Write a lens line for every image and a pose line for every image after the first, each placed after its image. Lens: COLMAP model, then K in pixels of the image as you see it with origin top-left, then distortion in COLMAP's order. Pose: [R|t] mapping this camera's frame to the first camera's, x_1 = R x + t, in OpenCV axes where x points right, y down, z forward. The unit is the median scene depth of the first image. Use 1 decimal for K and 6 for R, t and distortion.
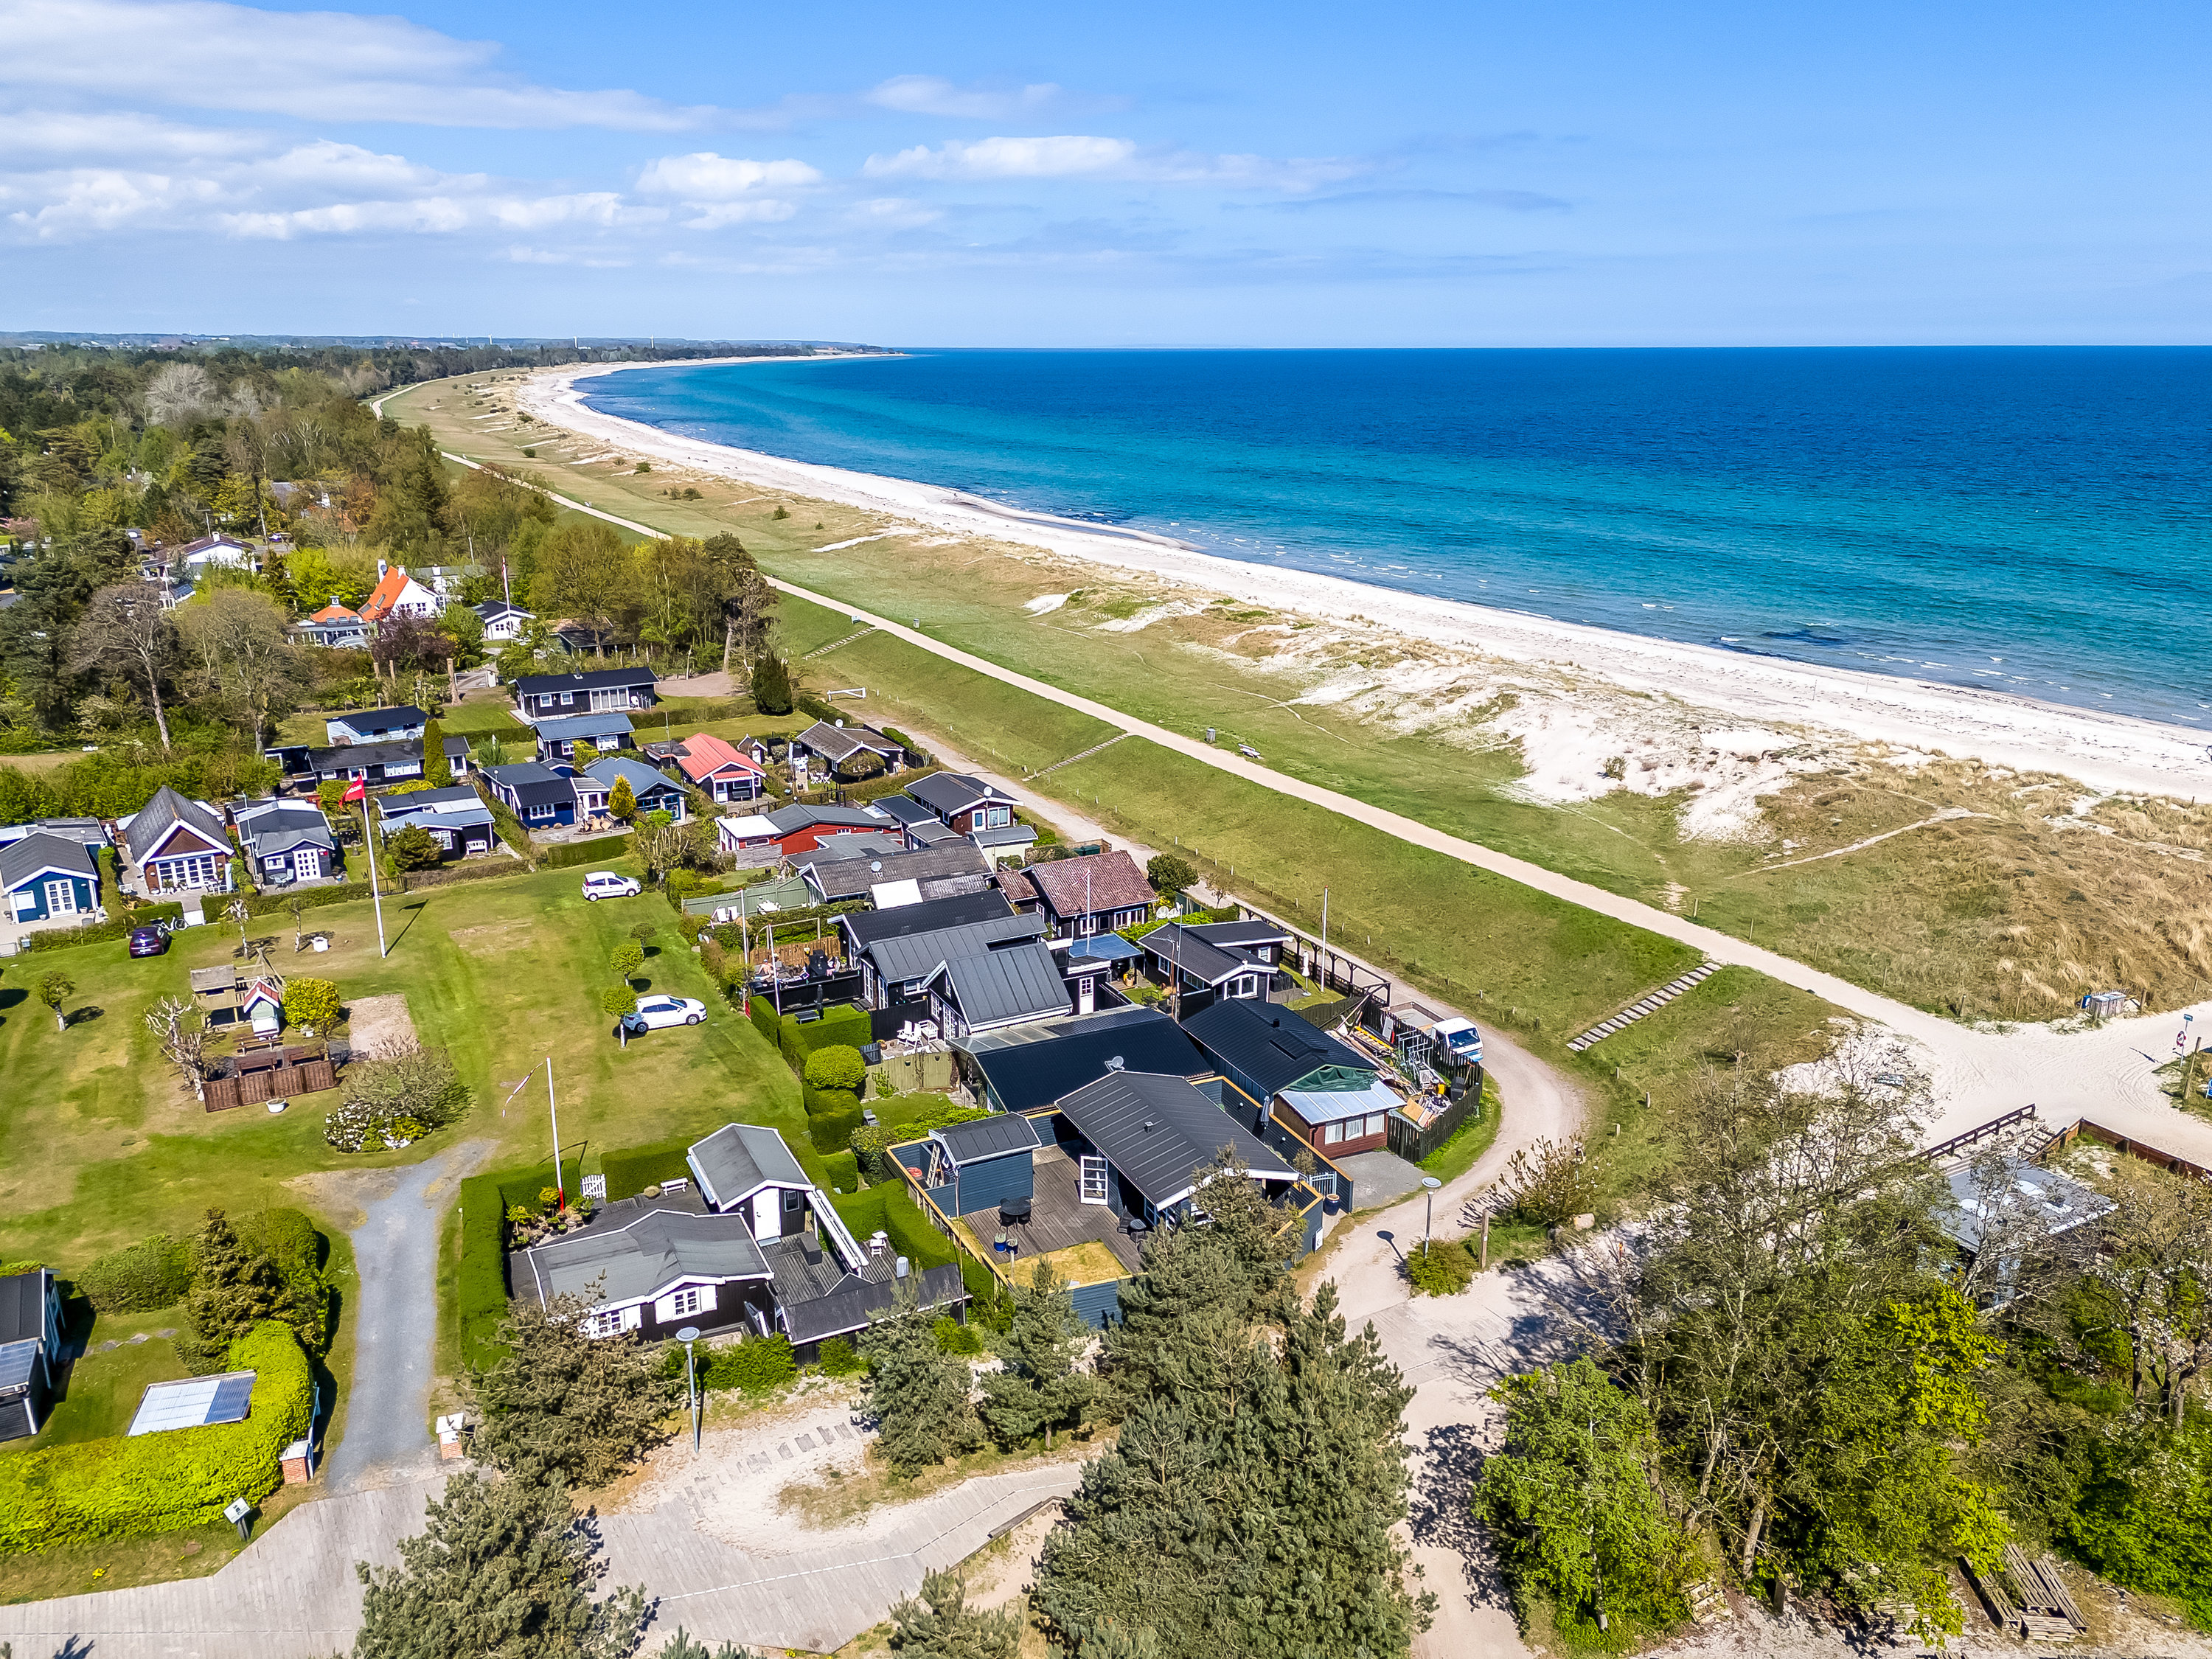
lens RADIAL K [[1614.9, 0, 1100.4], [0, 1614.9, 836.9], [0, 0, 1]] dist [0.093932, -0.091879]
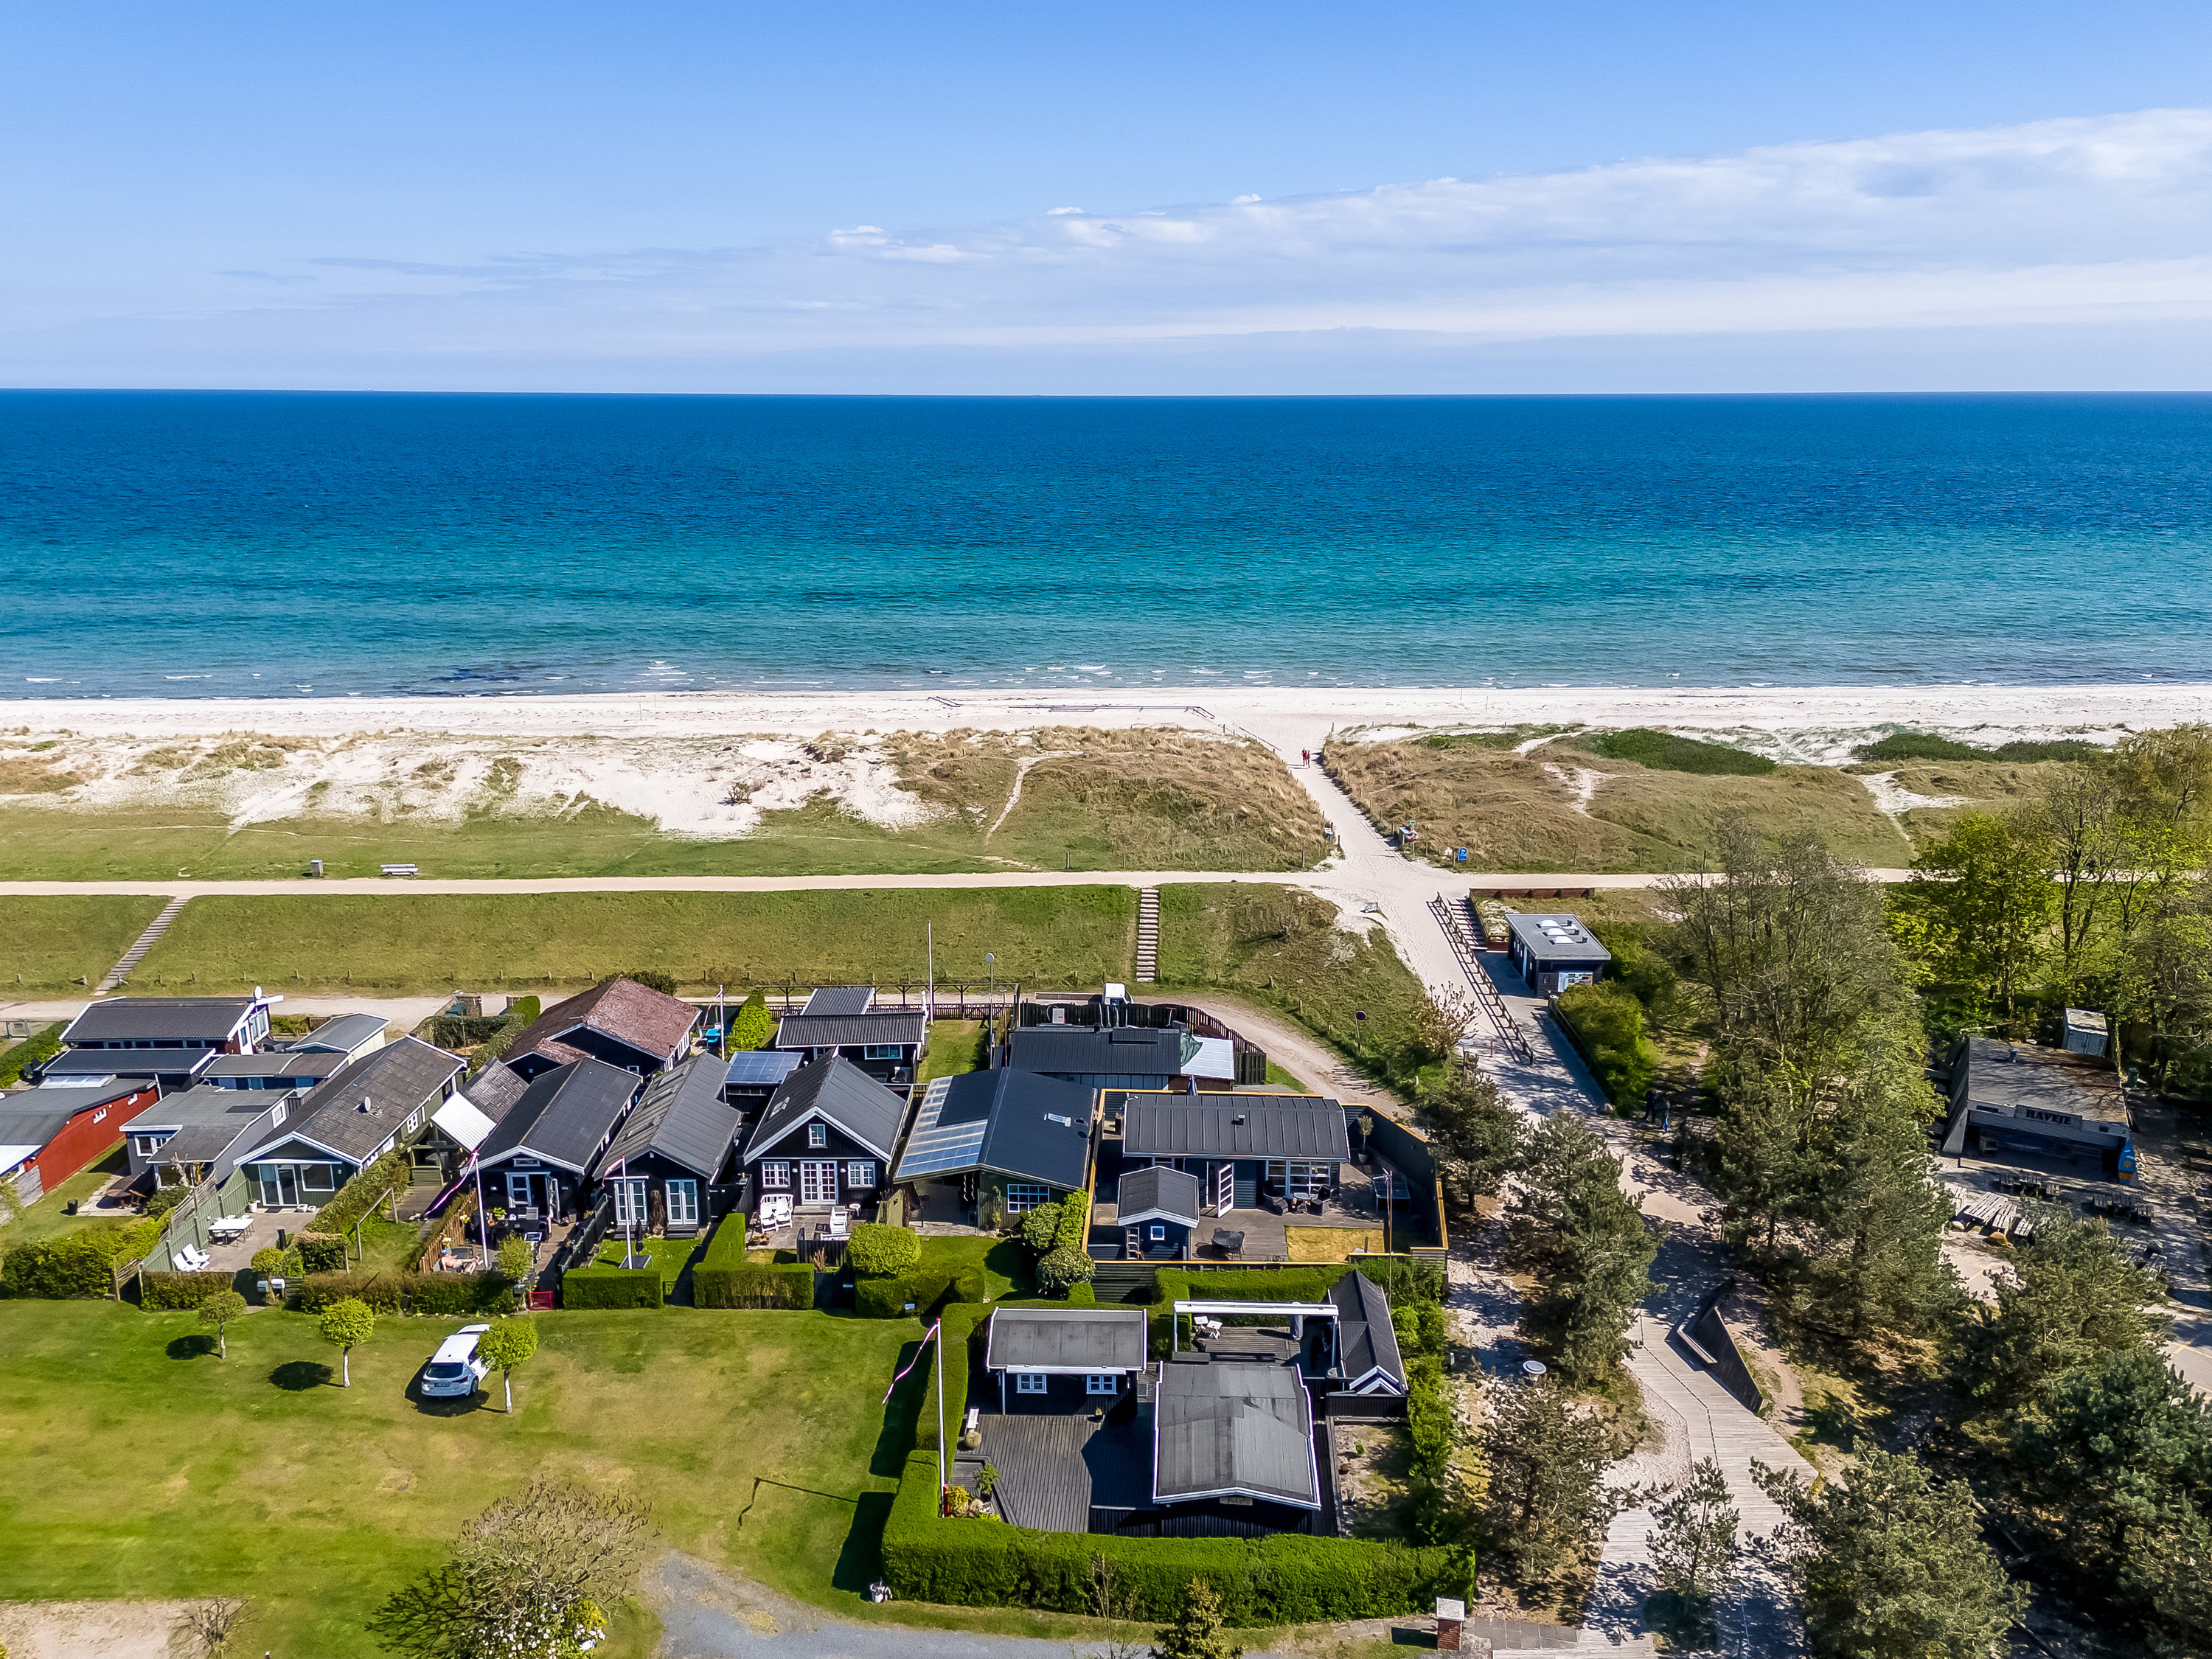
lens RADIAL K [[1623.7, 0, 1106.0], [0, 1623.7, 829.5], [0, 0, 1]] dist [0.094777, -0.089750]
pose [[0.474899, -0.229630, 0.849553, -0.557208], [0.255682, 0.959718, 0.116481, -0.096997], [-0.842079, 0.161899, 0.514481, 0.307134]]
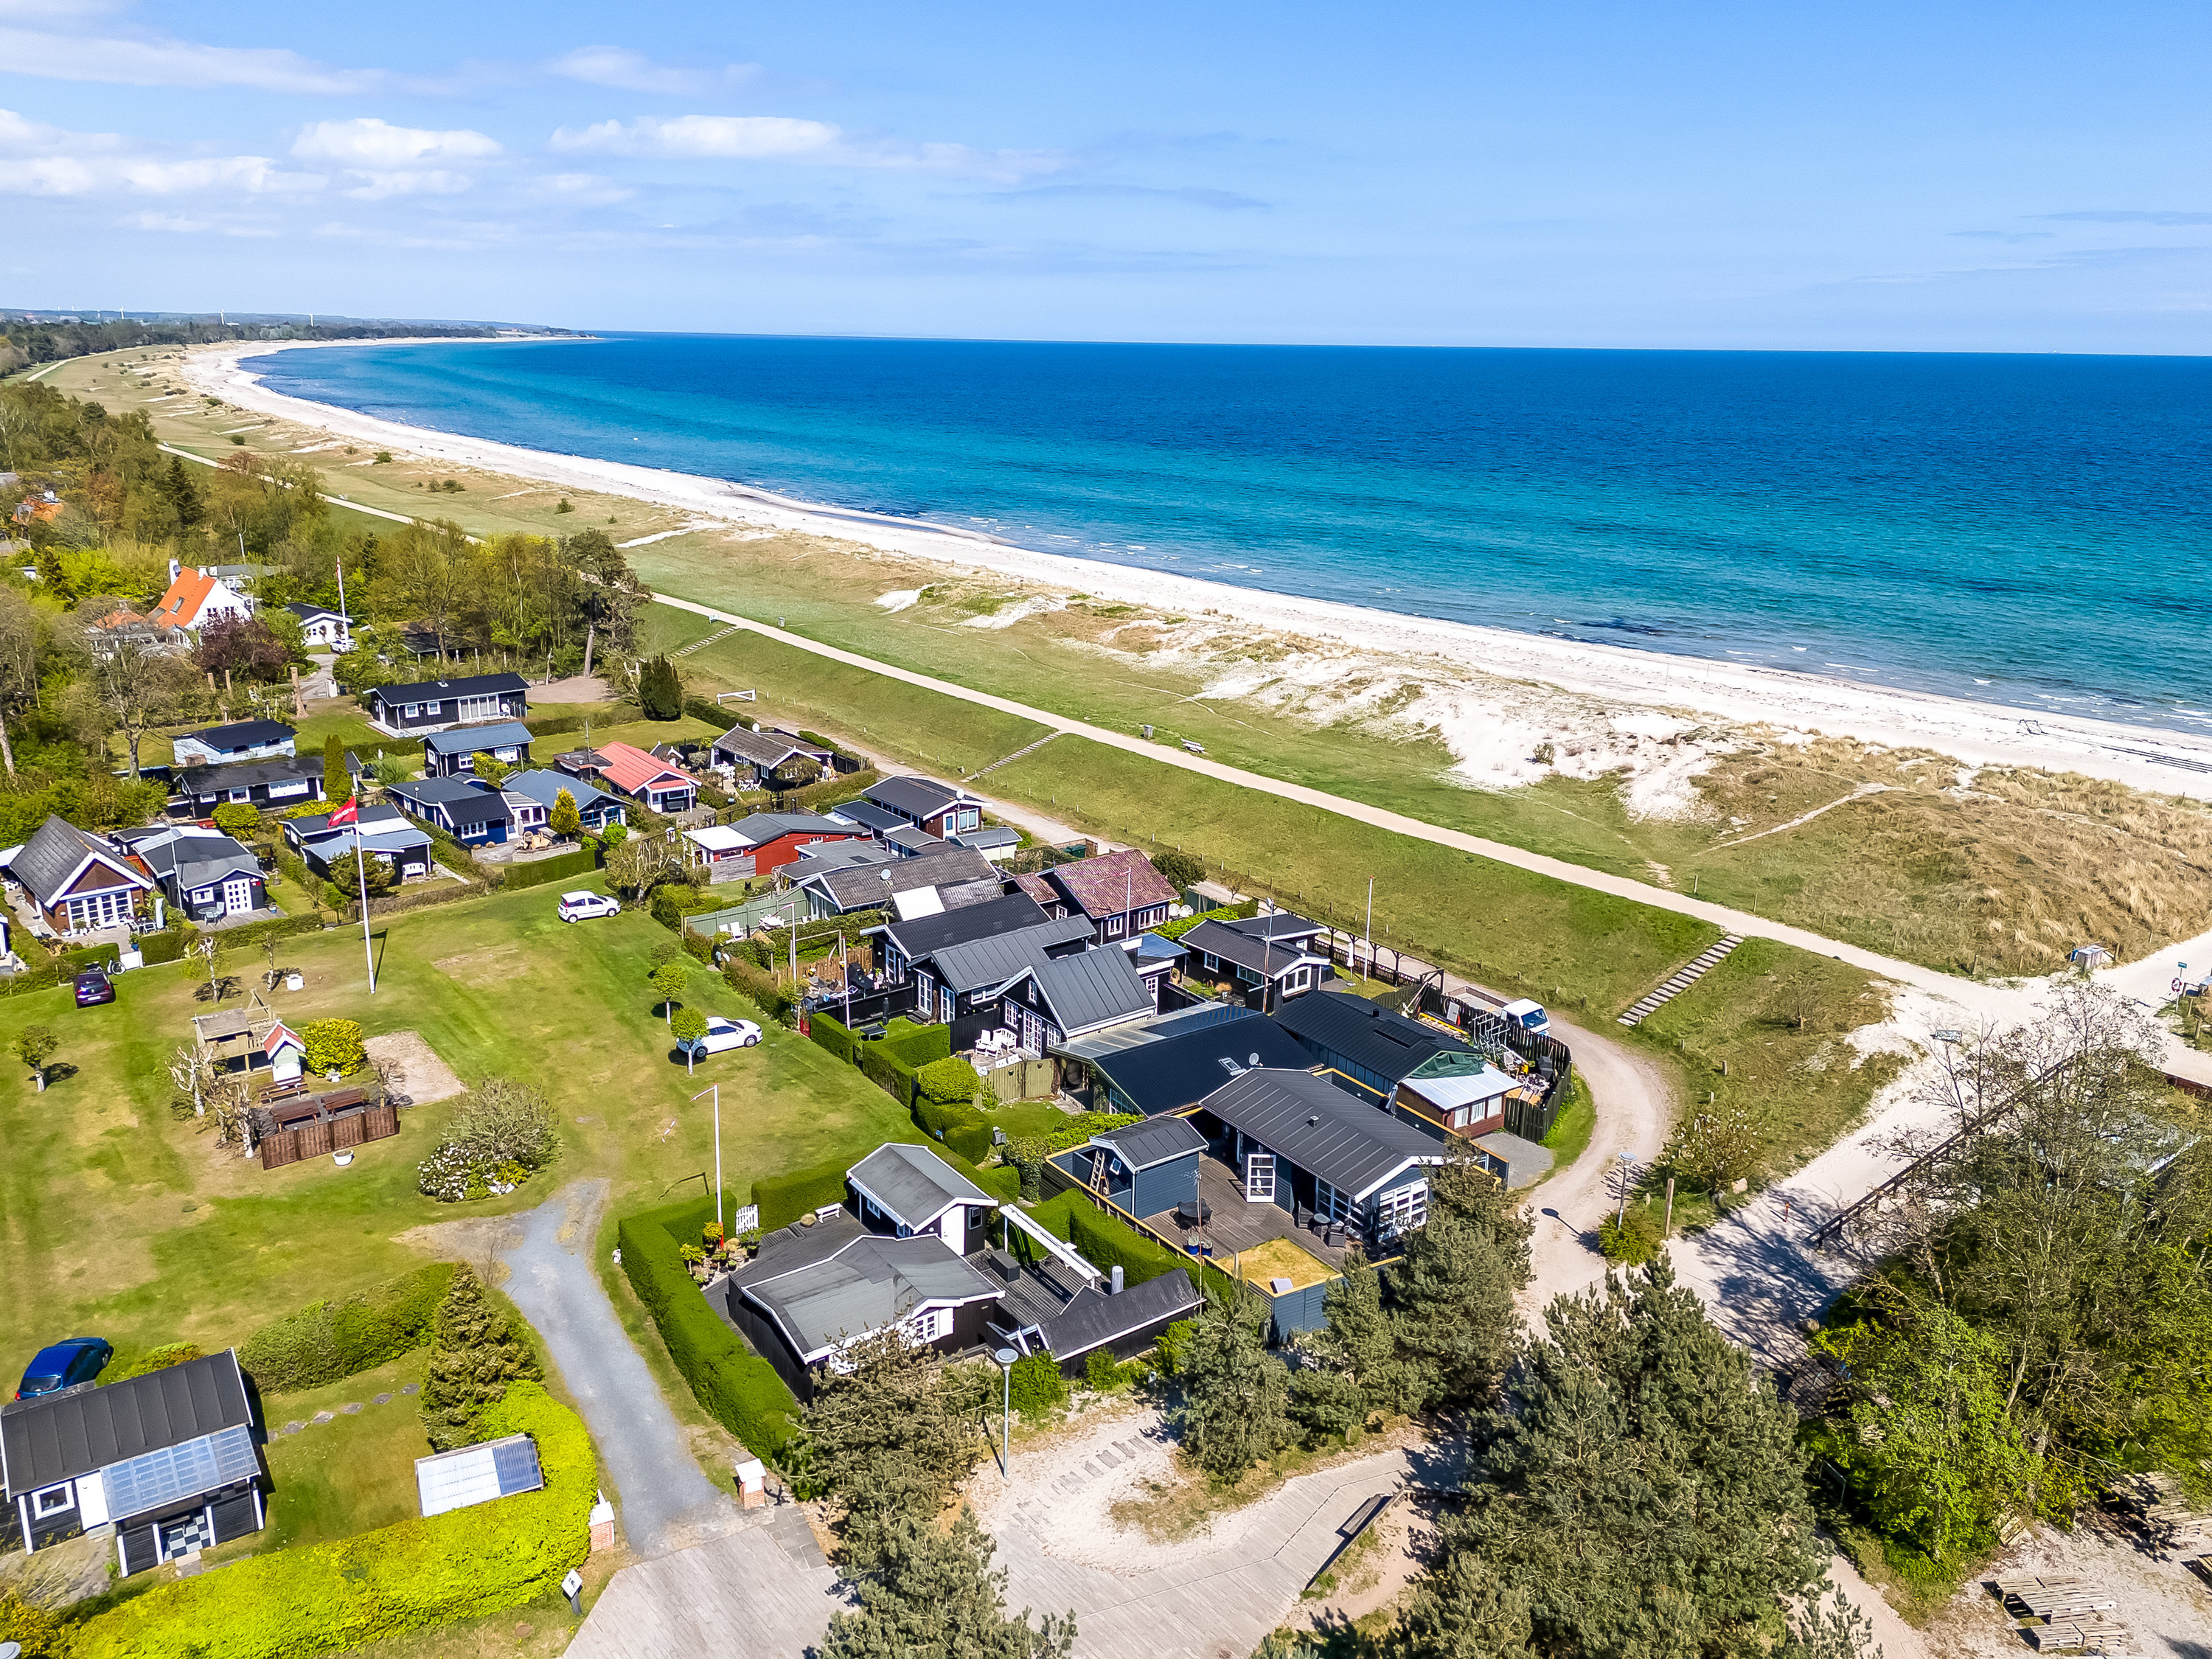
lens RADIAL K [[1639.5, 0, 1095.0], [0, 1639.5, 822.7], [0, 0, 1]] dist [0.085572, -0.079097]
pose [[0.986002, -0.032695, 0.163494, -0.167365], [0.033719, 0.999425, -0.003491, -0.004935], [-0.163286, 0.008955, 0.986538, 0.005628]]
